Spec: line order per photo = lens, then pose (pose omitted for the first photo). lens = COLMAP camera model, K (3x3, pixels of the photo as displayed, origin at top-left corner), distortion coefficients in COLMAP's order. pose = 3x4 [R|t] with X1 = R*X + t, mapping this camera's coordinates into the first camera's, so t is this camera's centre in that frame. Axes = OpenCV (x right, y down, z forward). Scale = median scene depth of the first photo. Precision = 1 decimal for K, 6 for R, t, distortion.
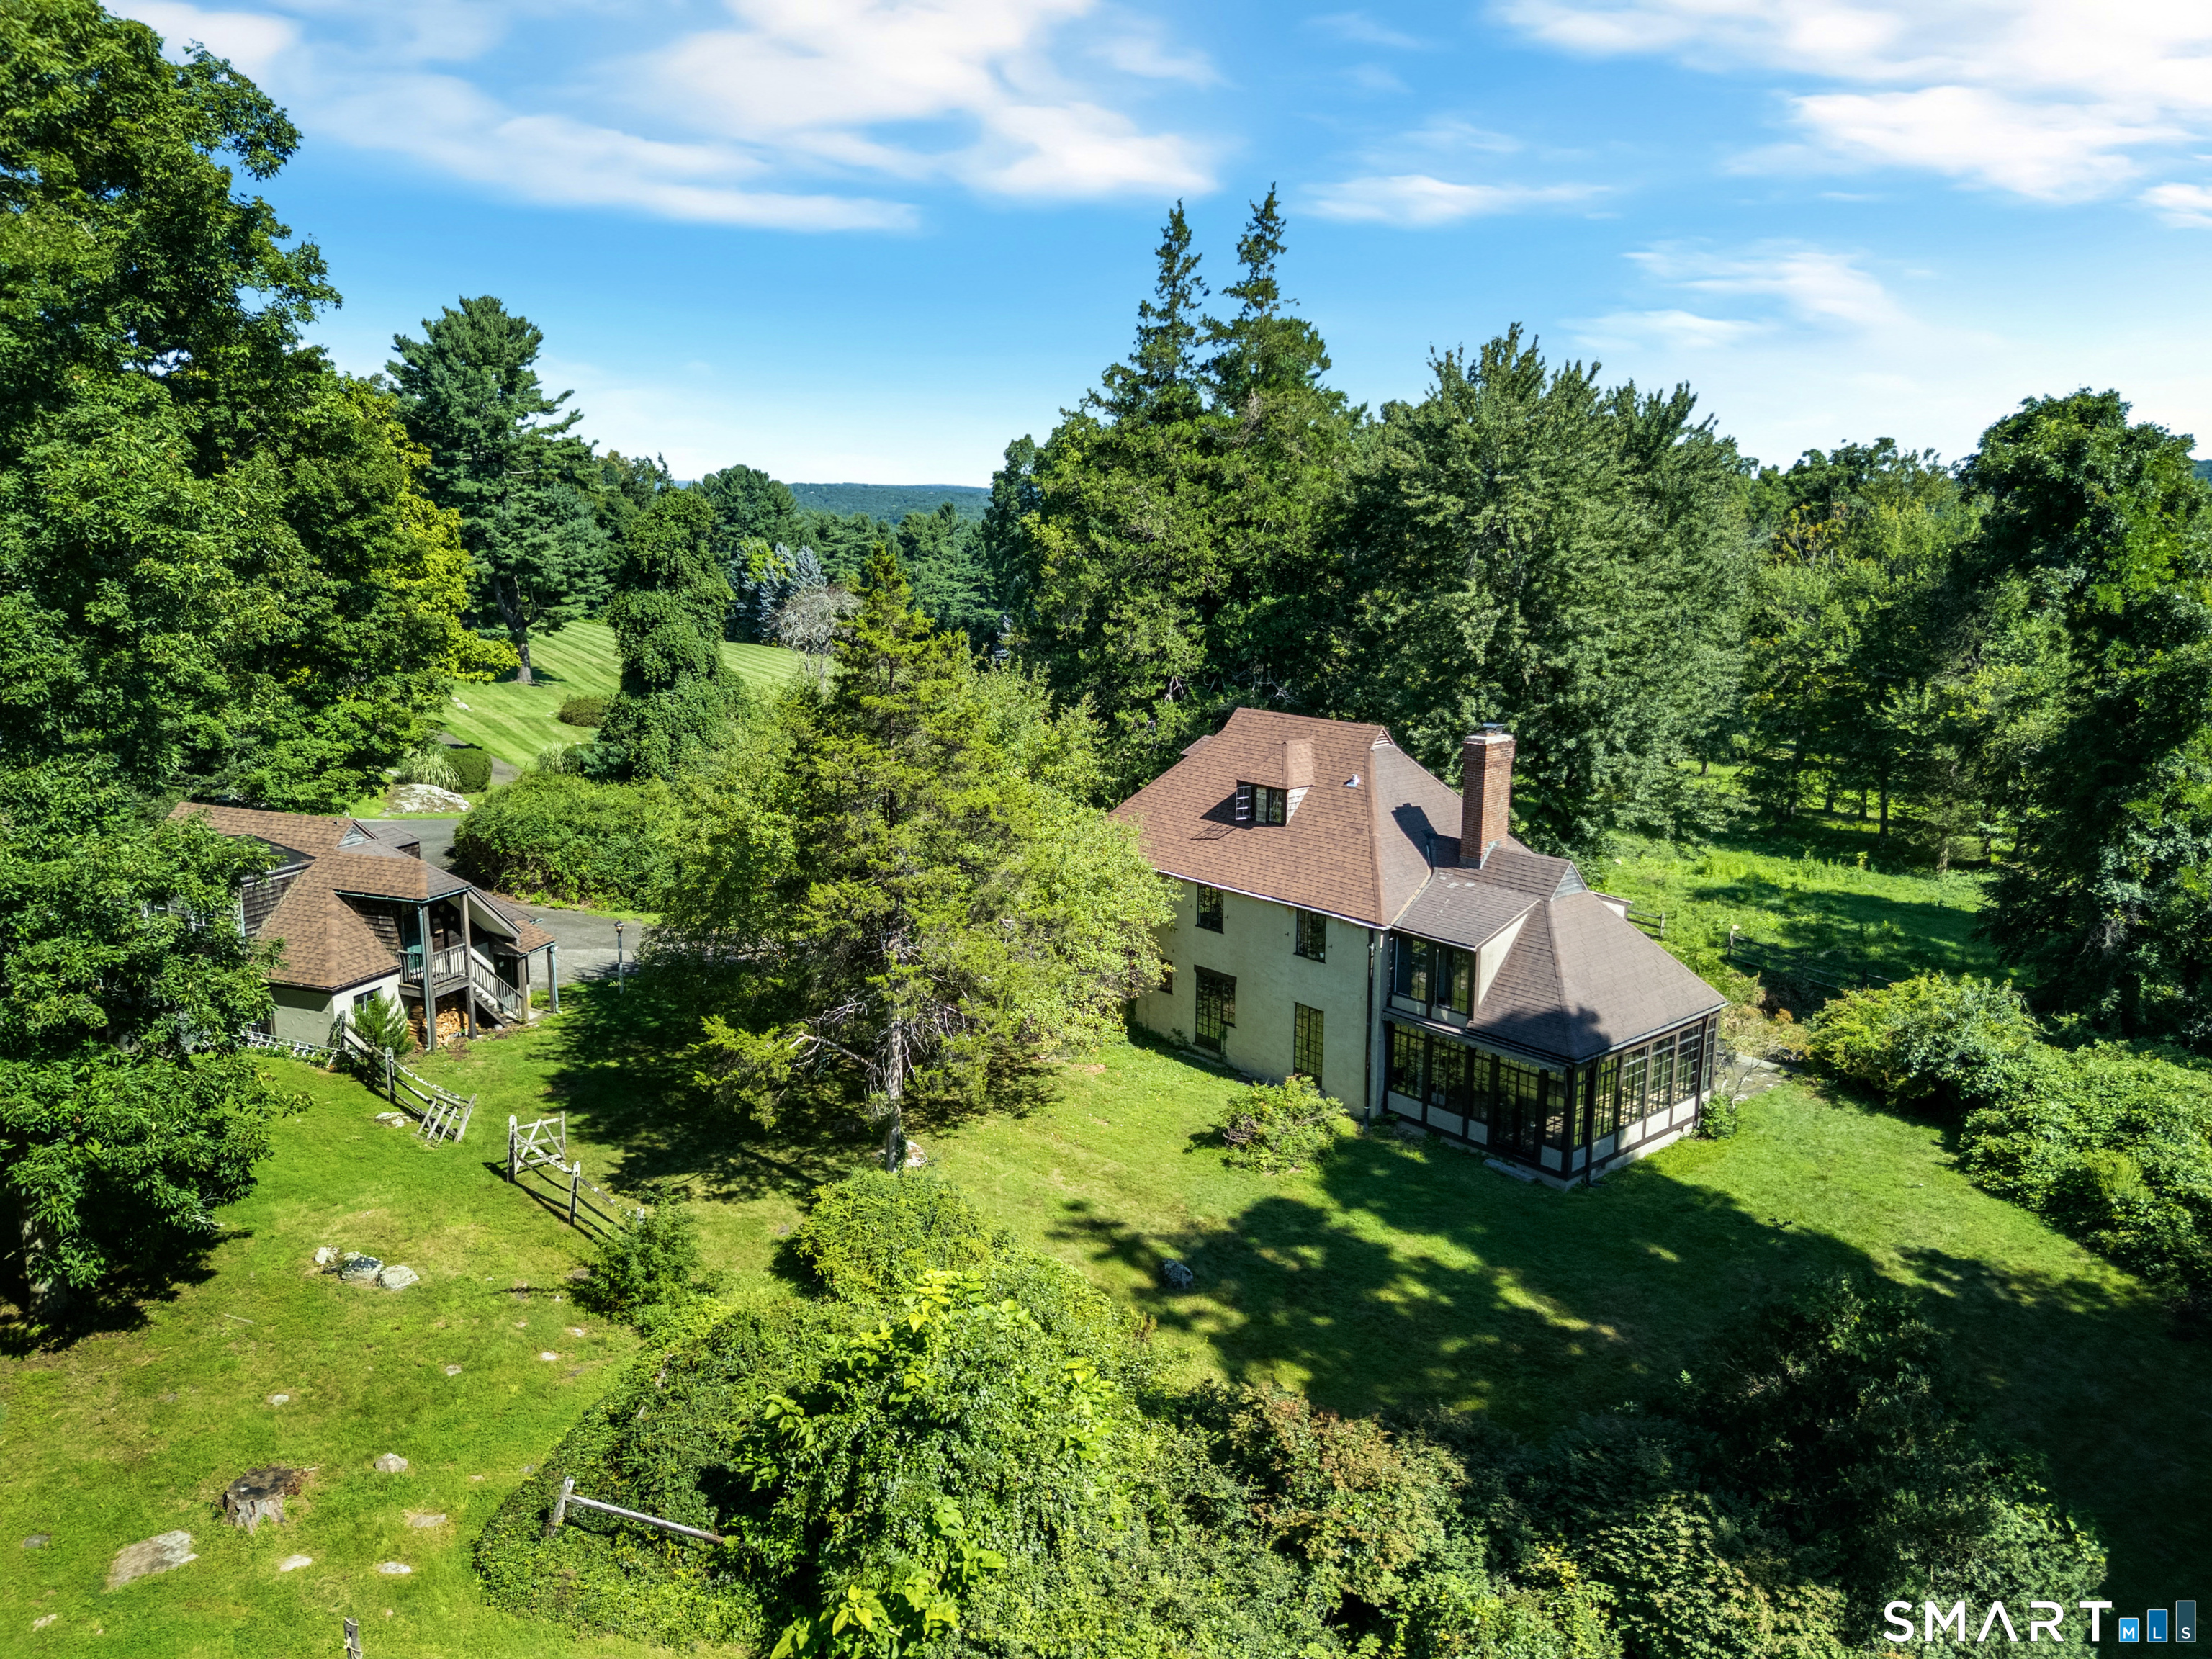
lens RADIAL K [[1663.5, 0, 1106.0], [0, 1663.5, 829.5], [0, 0, 1]] dist [0.026524, 0.000572]
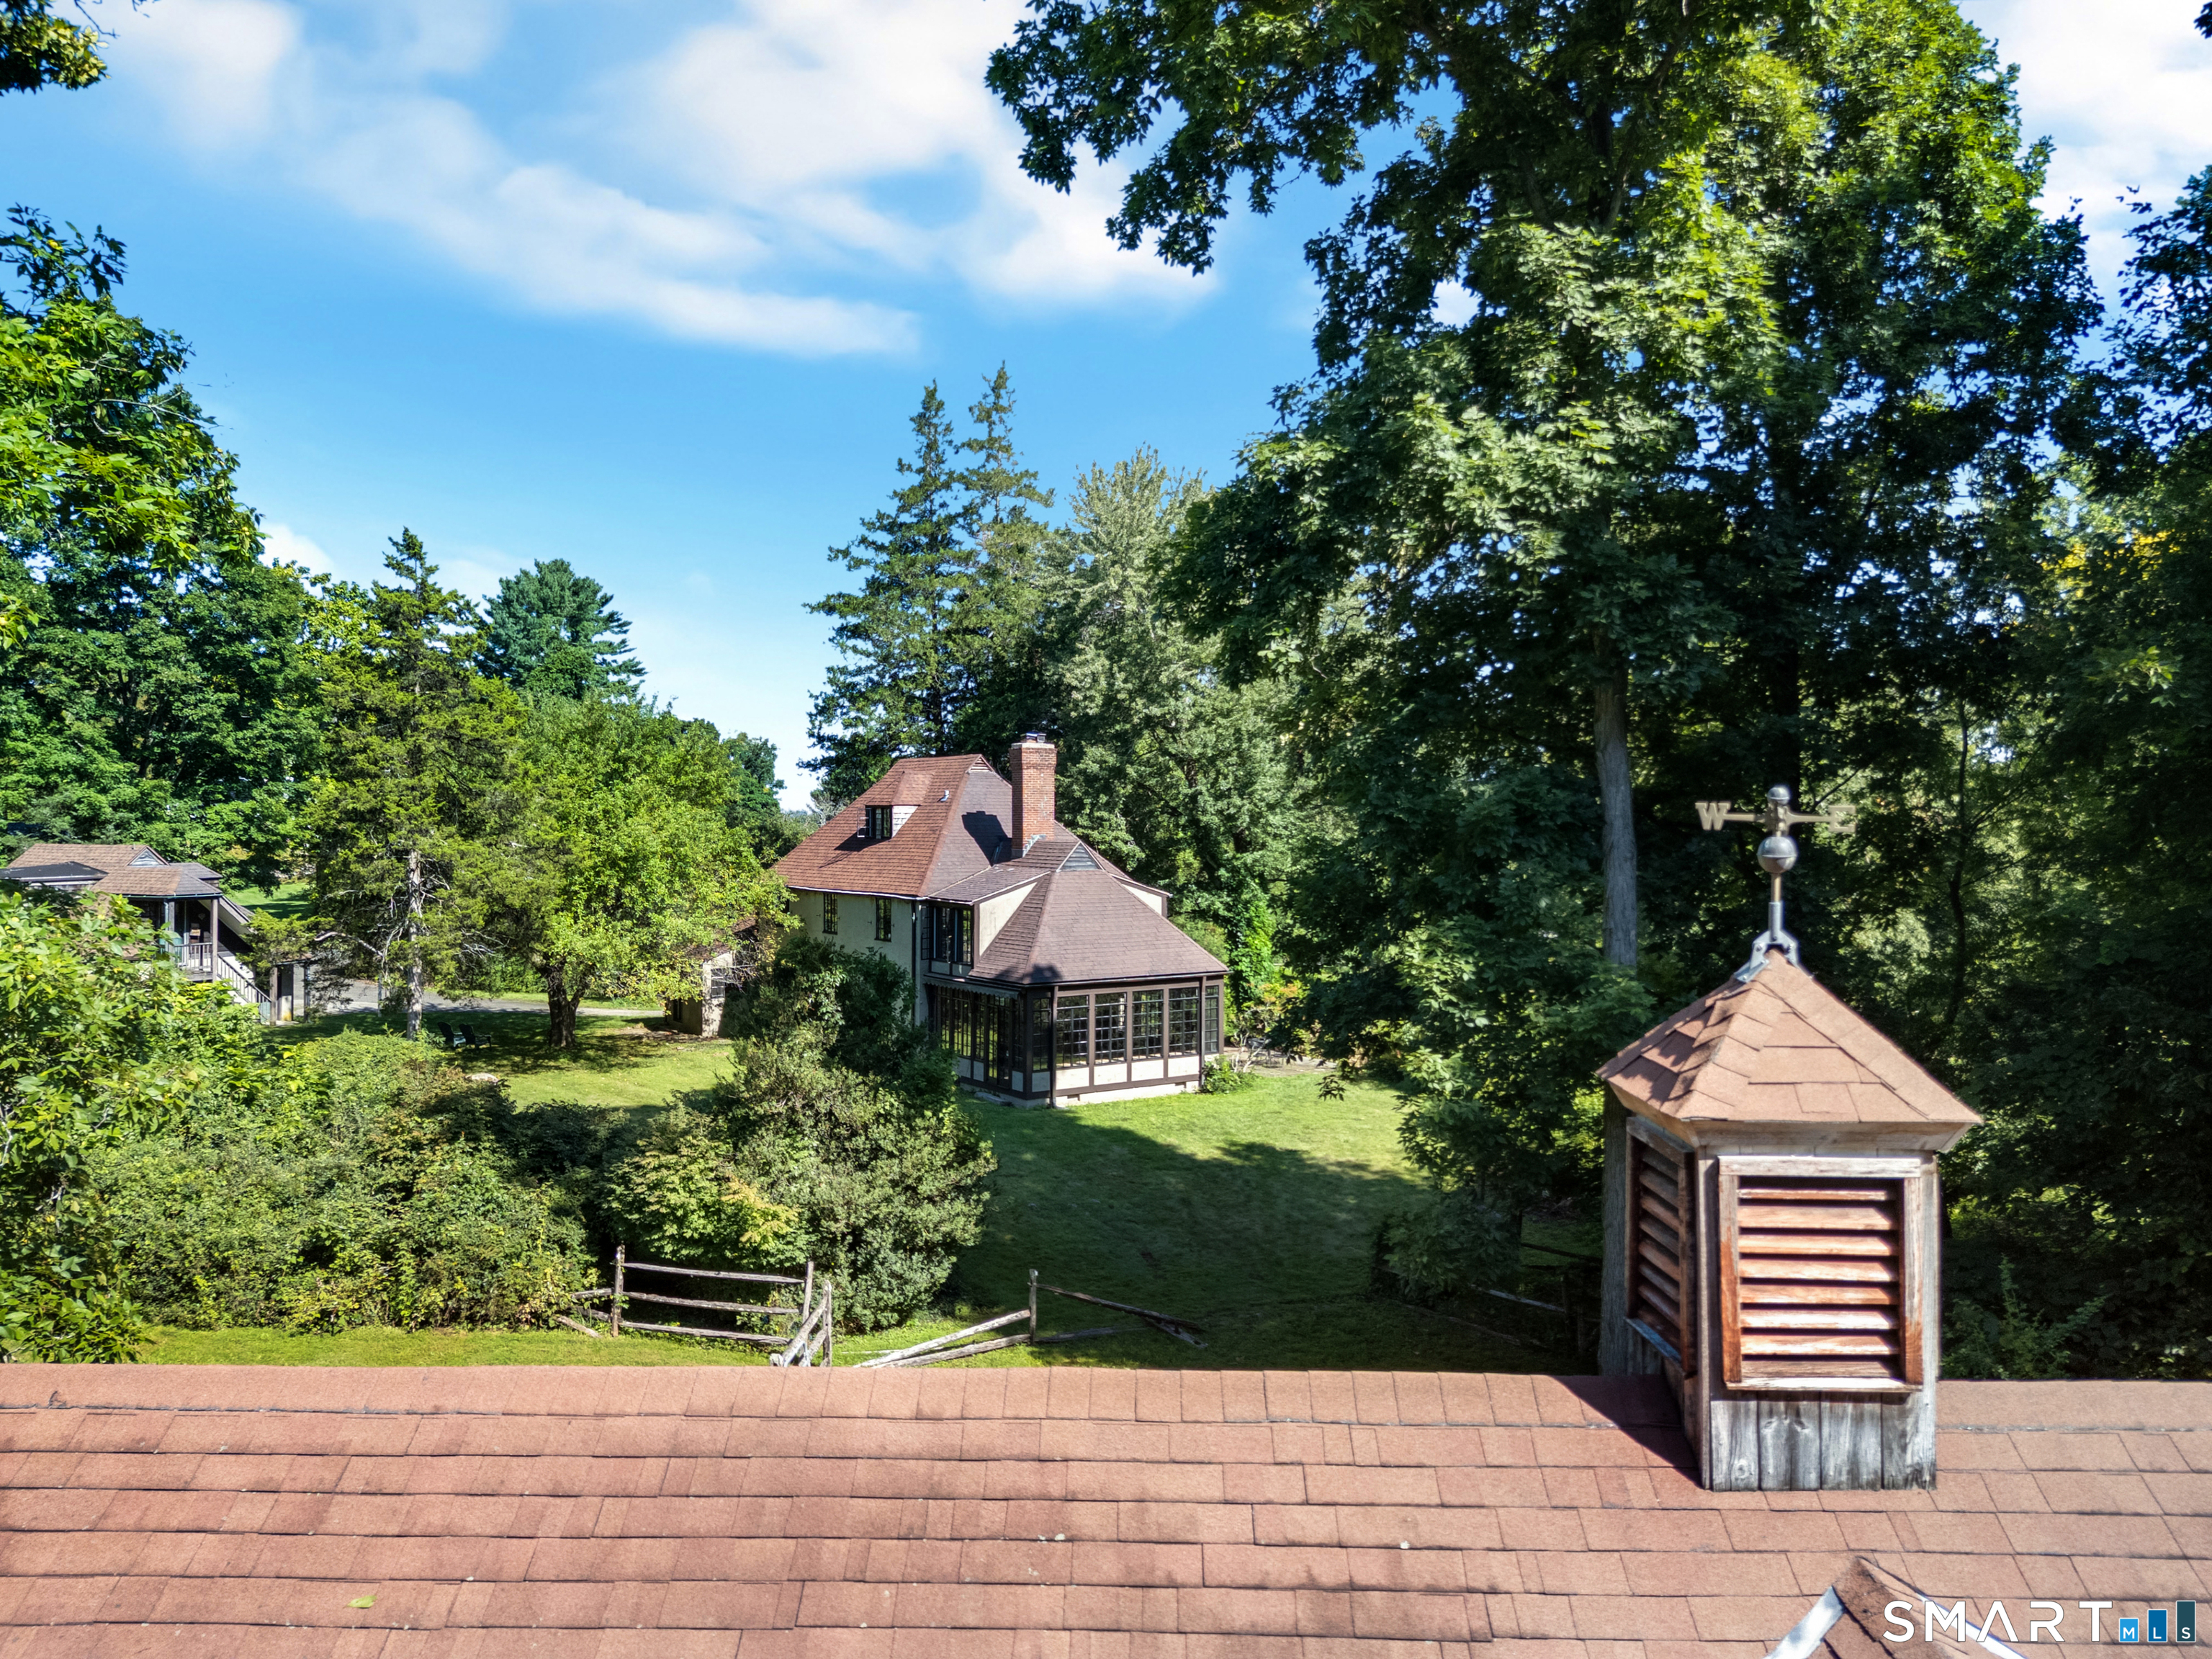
lens RADIAL K [[1632.1, 0, 1106.0], [0, 1632.1, 829.5], [0, 0, 1]] dist [0.086385, -0.082955]
pose [[0.992407, -0.002171, -0.122975, 0.317649], [-0.021767, 0.980962, -0.192976, 0.166513], [0.121053, 0.194187, 0.973467, -0.066125]]
